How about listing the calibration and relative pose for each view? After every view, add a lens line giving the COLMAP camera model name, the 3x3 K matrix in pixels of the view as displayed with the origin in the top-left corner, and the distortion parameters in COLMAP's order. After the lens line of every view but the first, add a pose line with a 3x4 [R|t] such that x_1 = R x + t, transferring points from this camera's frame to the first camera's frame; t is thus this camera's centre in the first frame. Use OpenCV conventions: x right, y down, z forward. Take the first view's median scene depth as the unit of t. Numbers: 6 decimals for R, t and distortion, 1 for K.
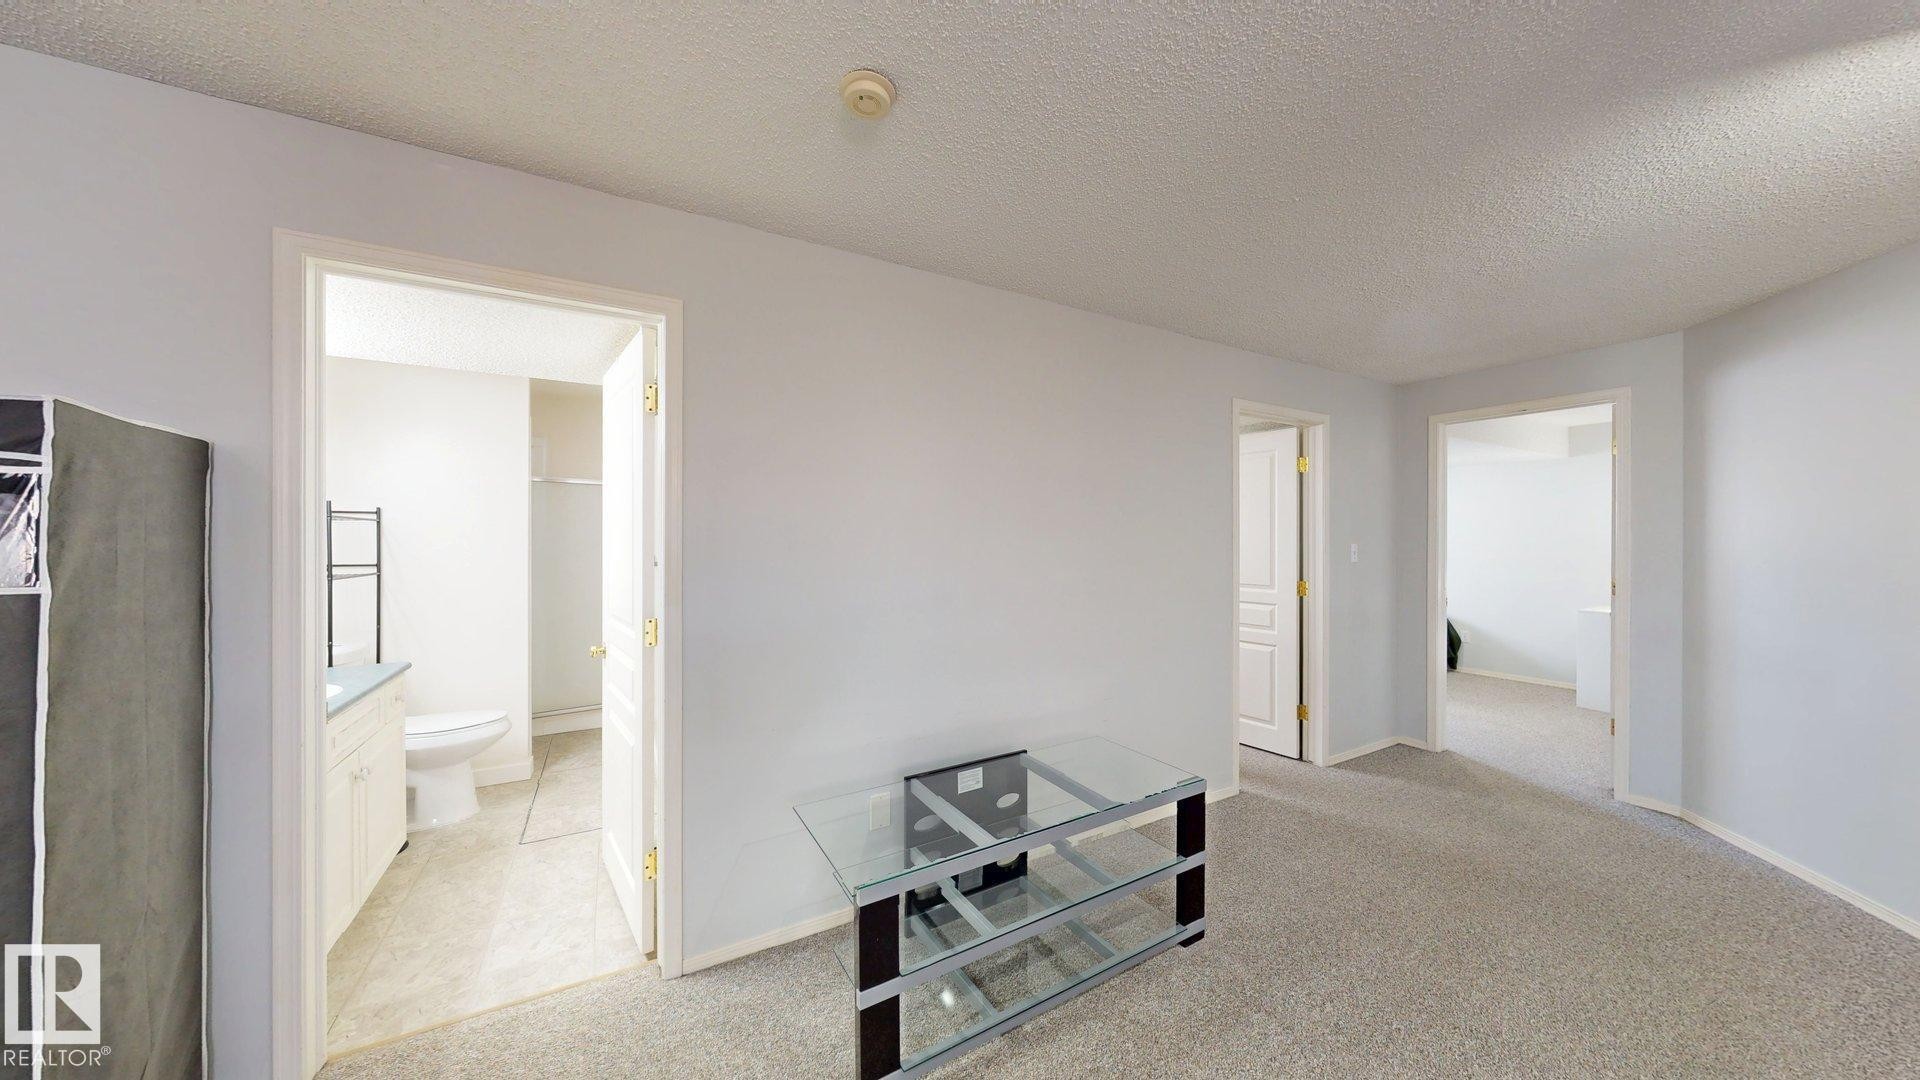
lens RADIAL K [[607.4, 0, 960.0], [0, 607.4, 540.0], [0, 0, 1]] dist [0.000591, -0.000079]
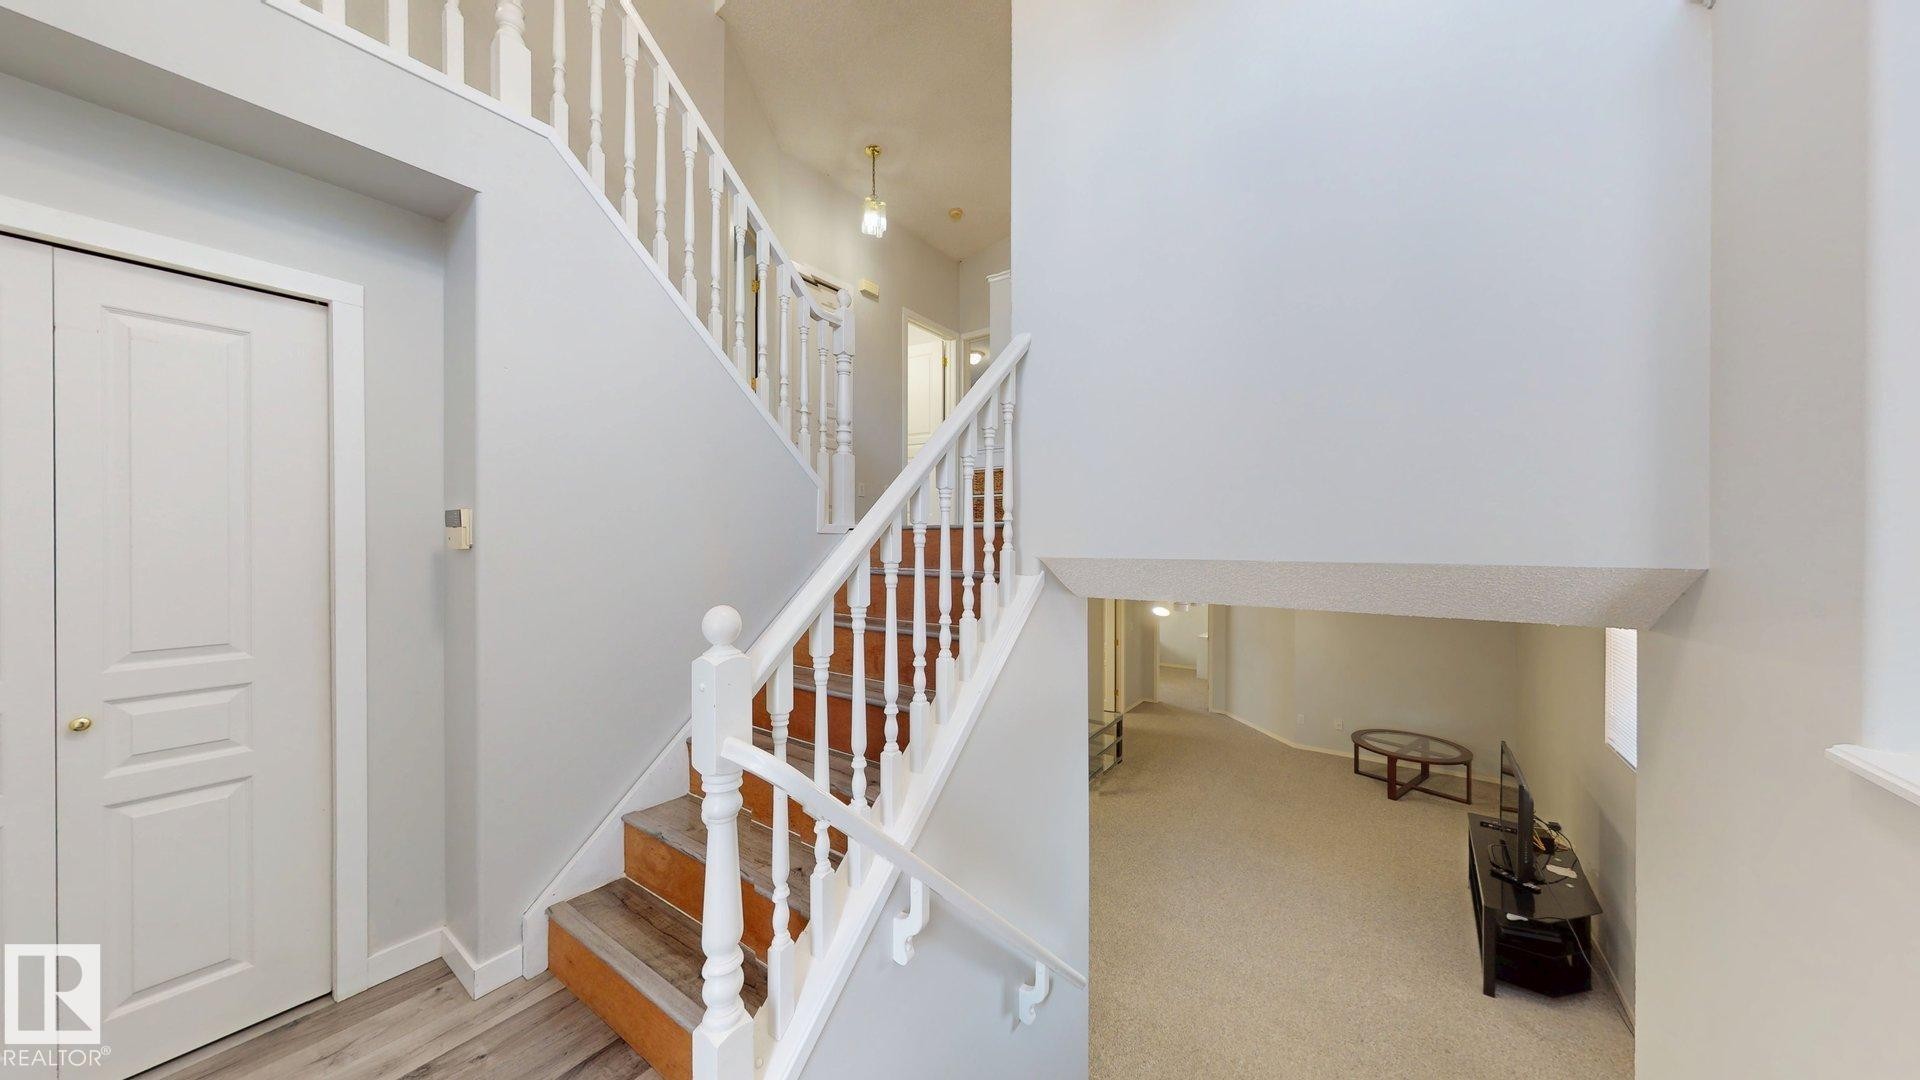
lens RADIAL K [[607.4, 0, 960.0], [0, 607.4, 540.0], [0, 0, 1]] dist [0.000591, -0.000079]
pose [[0.909696, -0.017942, 0.414888, -1.064138], [0.017901, 0.999832, 0.003988, -0.374198], [-0.414889, 0.003799, 0.909864, -1.030168]]
